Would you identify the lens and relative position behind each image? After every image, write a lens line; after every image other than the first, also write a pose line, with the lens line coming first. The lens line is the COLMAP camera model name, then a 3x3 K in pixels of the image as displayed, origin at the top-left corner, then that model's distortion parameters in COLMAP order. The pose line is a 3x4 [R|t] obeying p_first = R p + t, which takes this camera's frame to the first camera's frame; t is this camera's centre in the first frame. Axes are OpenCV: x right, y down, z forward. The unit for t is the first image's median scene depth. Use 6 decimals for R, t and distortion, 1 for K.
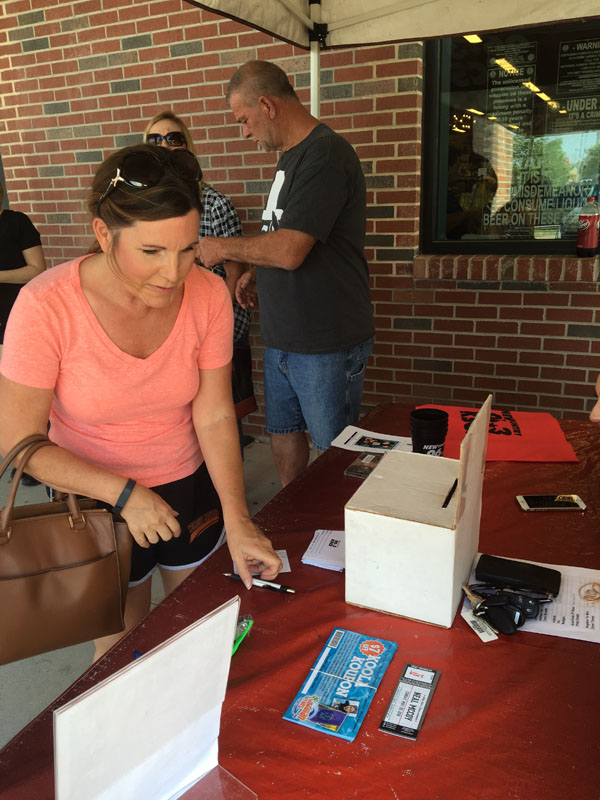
lens RADIAL K [[671.9, 0, 303.1], [0, 671.9, 402.2], [0, 0, 1]] dist [0.060563, -0.084904]
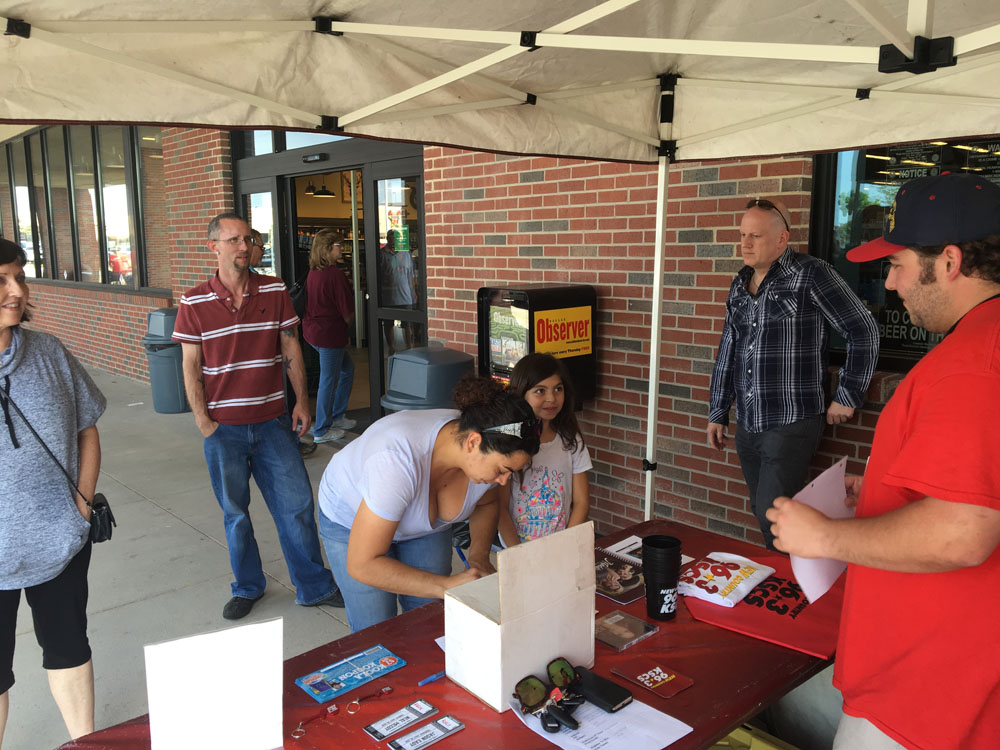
lens RADIAL K [[843.1, 0, 500.0], [0, 843.1, 375.0], [0, 0, 1]] dist [0.108691, -0.185814]
pose [[0.916647, 0.091380, -0.389112, 0.259838], [-0.144377, 0.983484, -0.109152, -0.026038], [0.372711, 0.156232, 0.914701, -0.172861]]
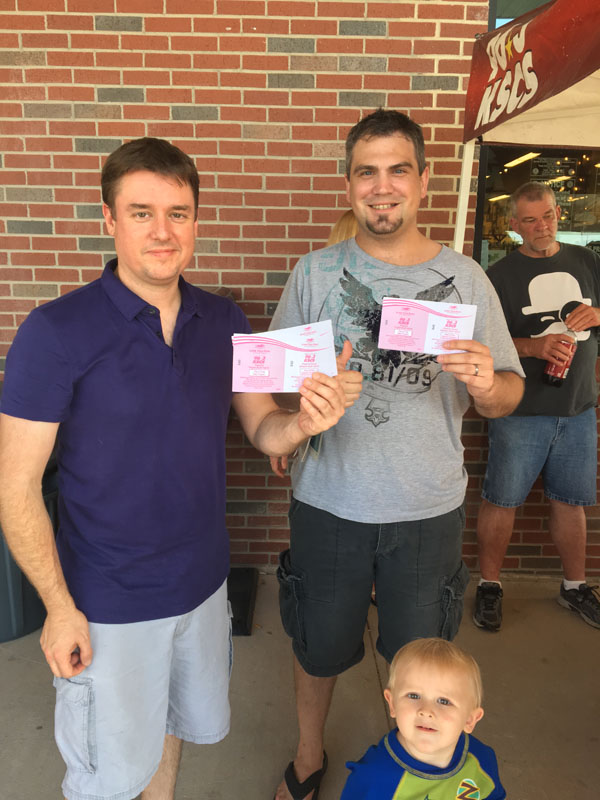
lens RADIAL K [[658.8, 0, 300.0], [0, 658.8, 400.0], [0, 0, 1]] dist [0.103927, -0.155094]
pose [[0.900574, -0.039414, 0.432912, -0.464137], [0.083485, 0.993024, -0.083263, -0.102787], [-0.426611, 0.111126, 0.897583, 0.275065]]
